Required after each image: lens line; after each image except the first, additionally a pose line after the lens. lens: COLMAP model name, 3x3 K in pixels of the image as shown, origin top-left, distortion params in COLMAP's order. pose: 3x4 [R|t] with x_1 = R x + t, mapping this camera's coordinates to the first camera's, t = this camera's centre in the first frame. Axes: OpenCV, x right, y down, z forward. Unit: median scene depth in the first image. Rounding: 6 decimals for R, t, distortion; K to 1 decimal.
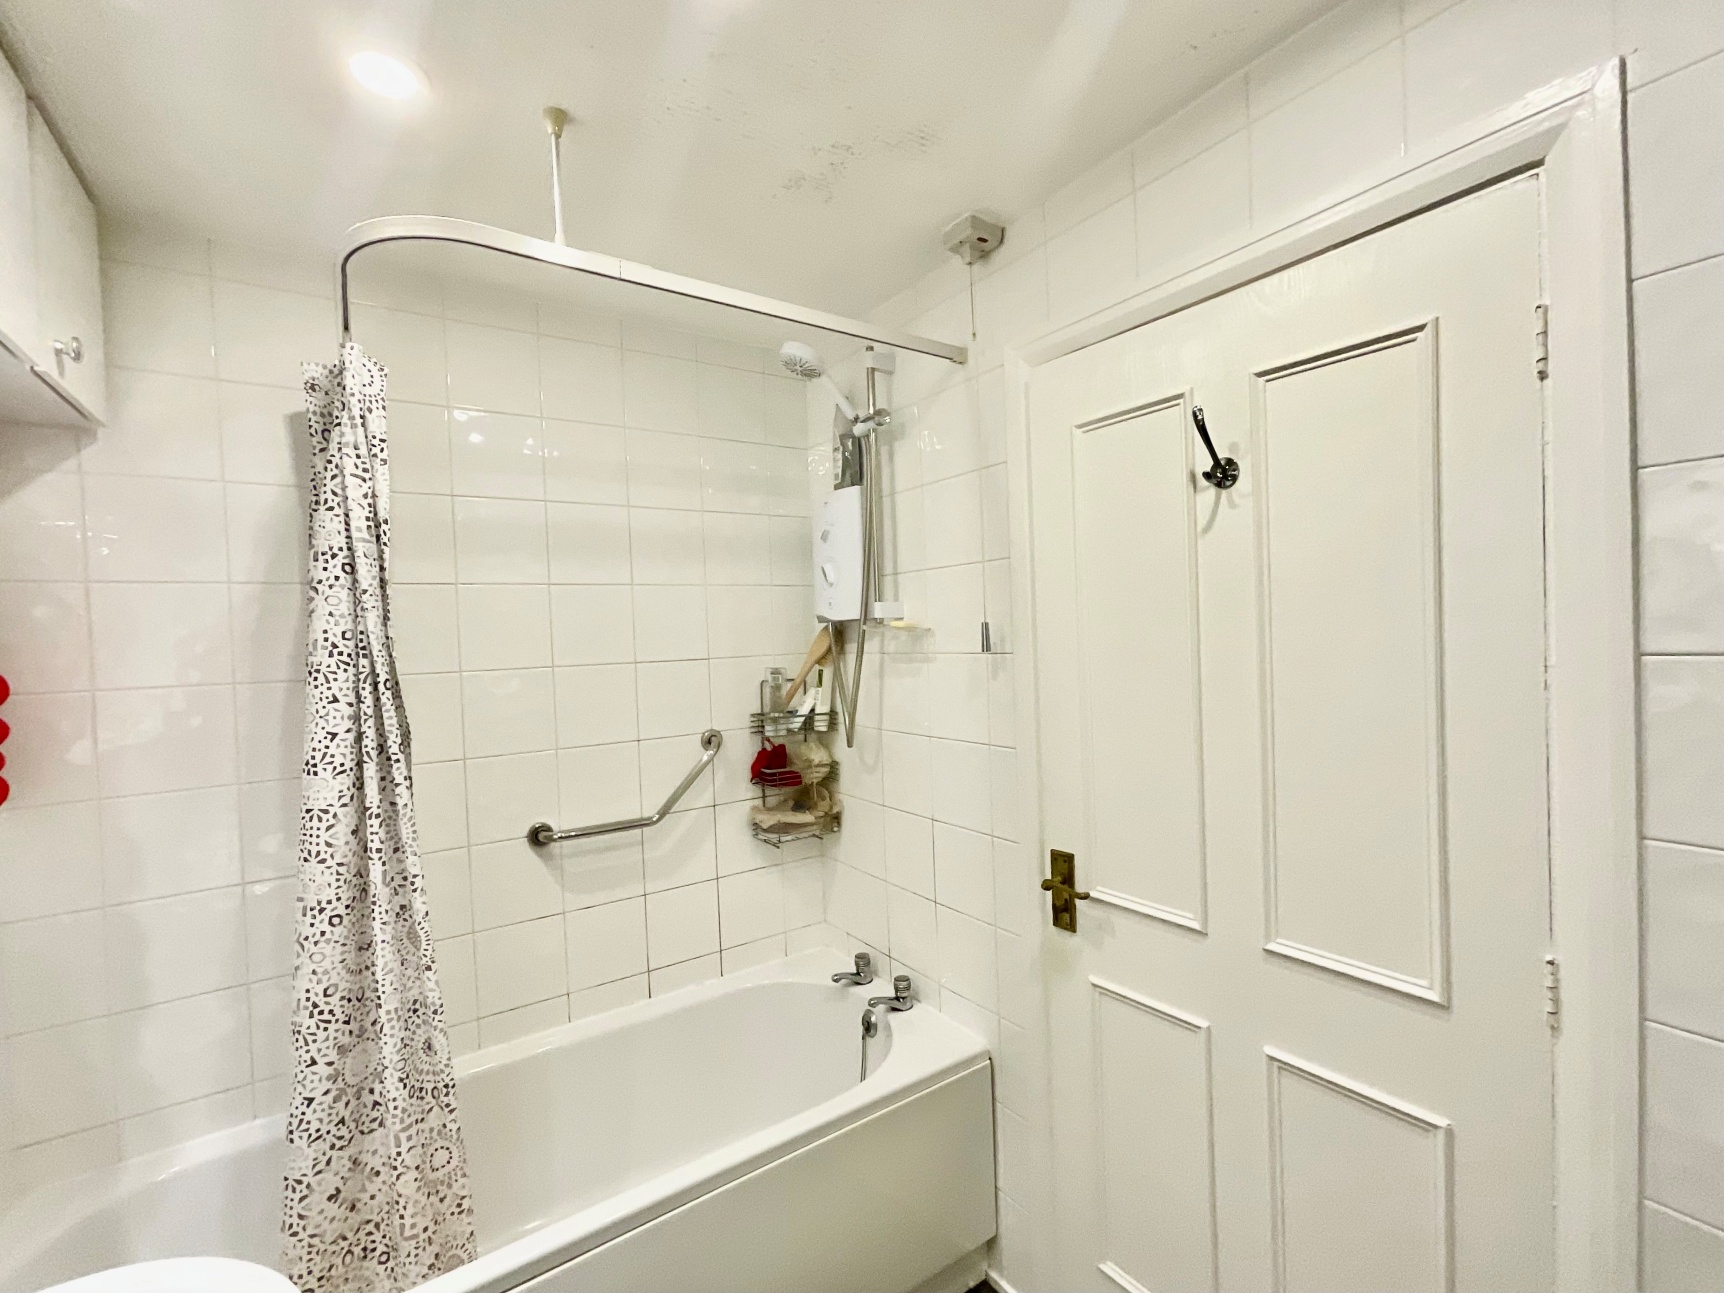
lens RADIAL K [[761.1, 0, 872.2], [0, 761.1, 644.5], [0, 0, 1]] dist [-0.000497, 0.000927]
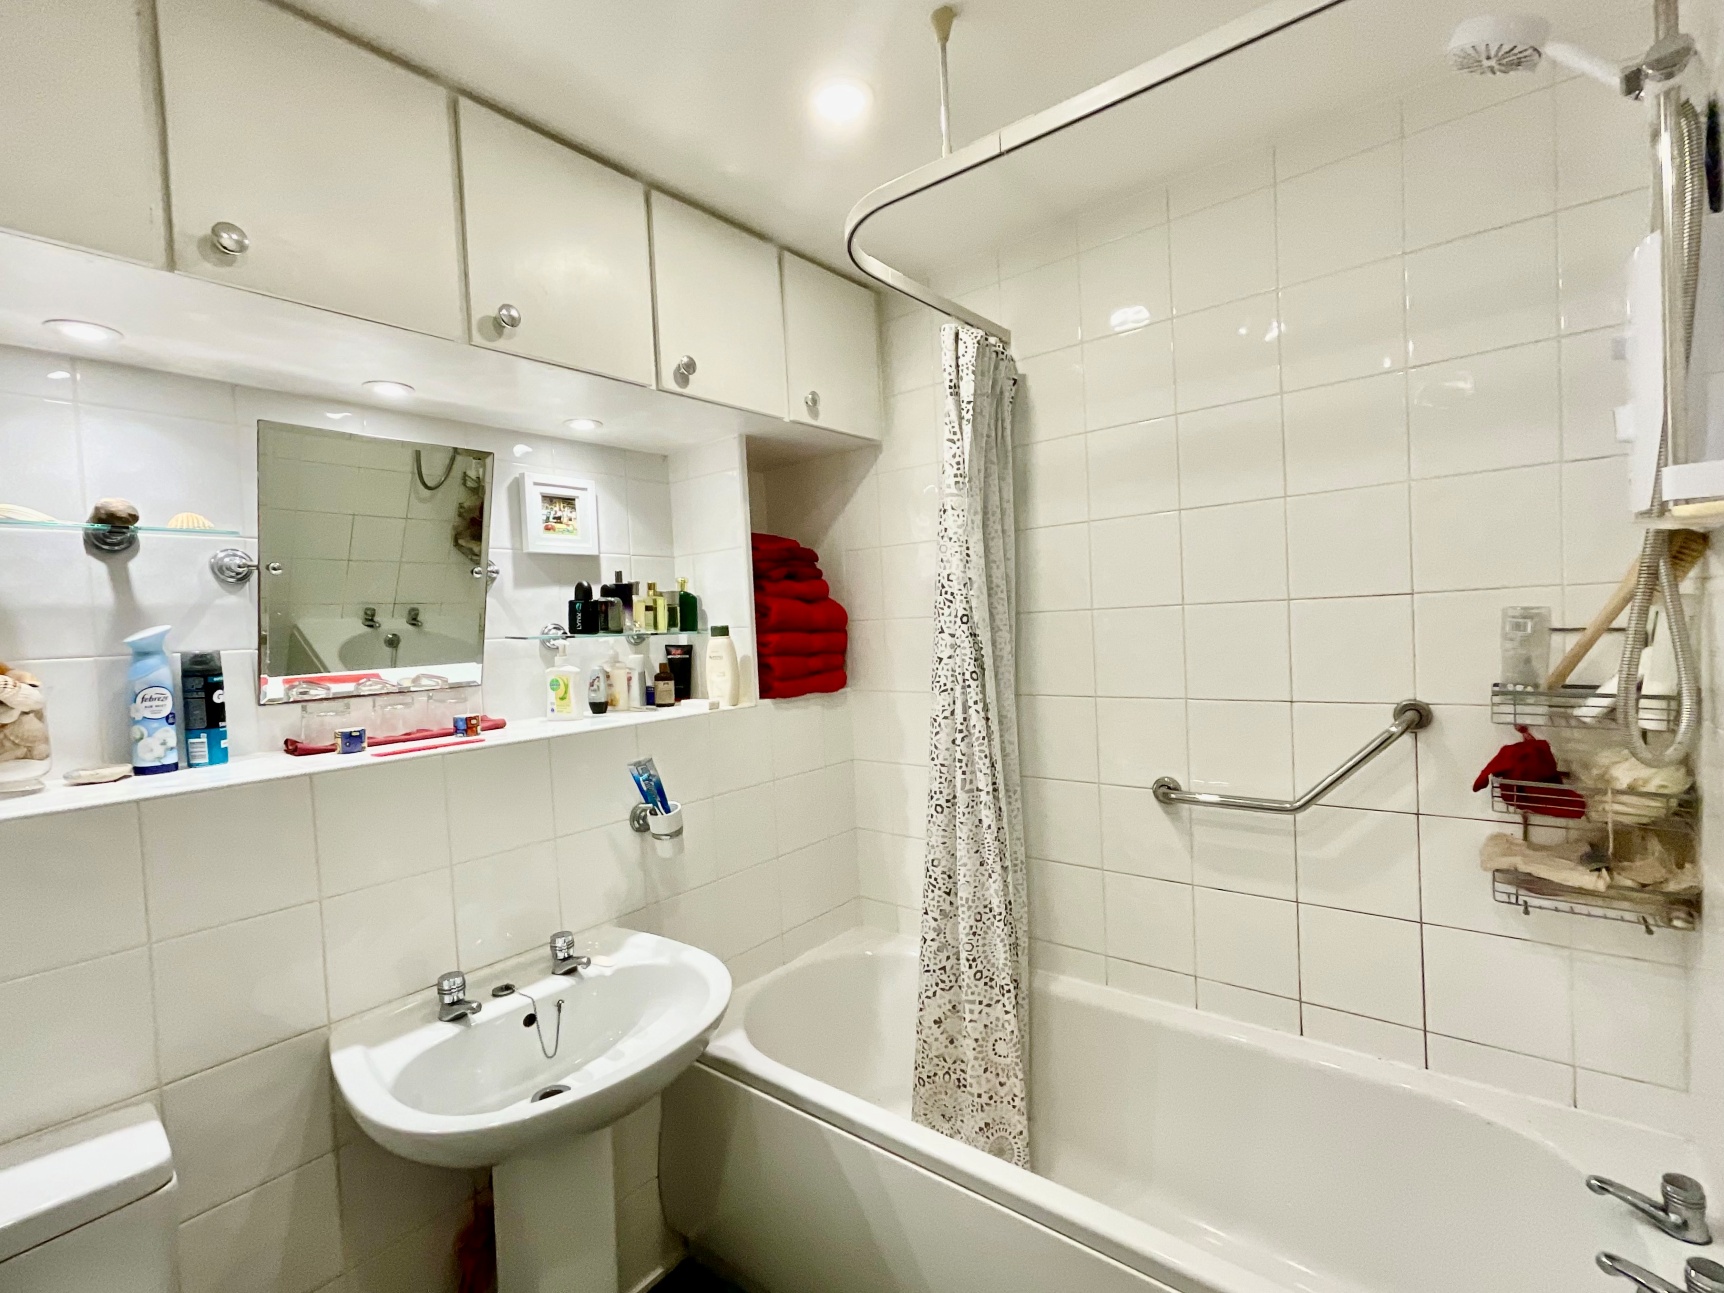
lens RADIAL K [[789.7, 0, 862.0], [0, 789.7, 646.5], [0, 0, 1]] dist [-0.004325, -0.000645]
pose [[0.276911, 0.052229, -0.959475, 0.346661], [0.023973, 0.997835, 0.061236, 0.012887], [0.960597, -0.039959, 0.275059, 0.390464]]
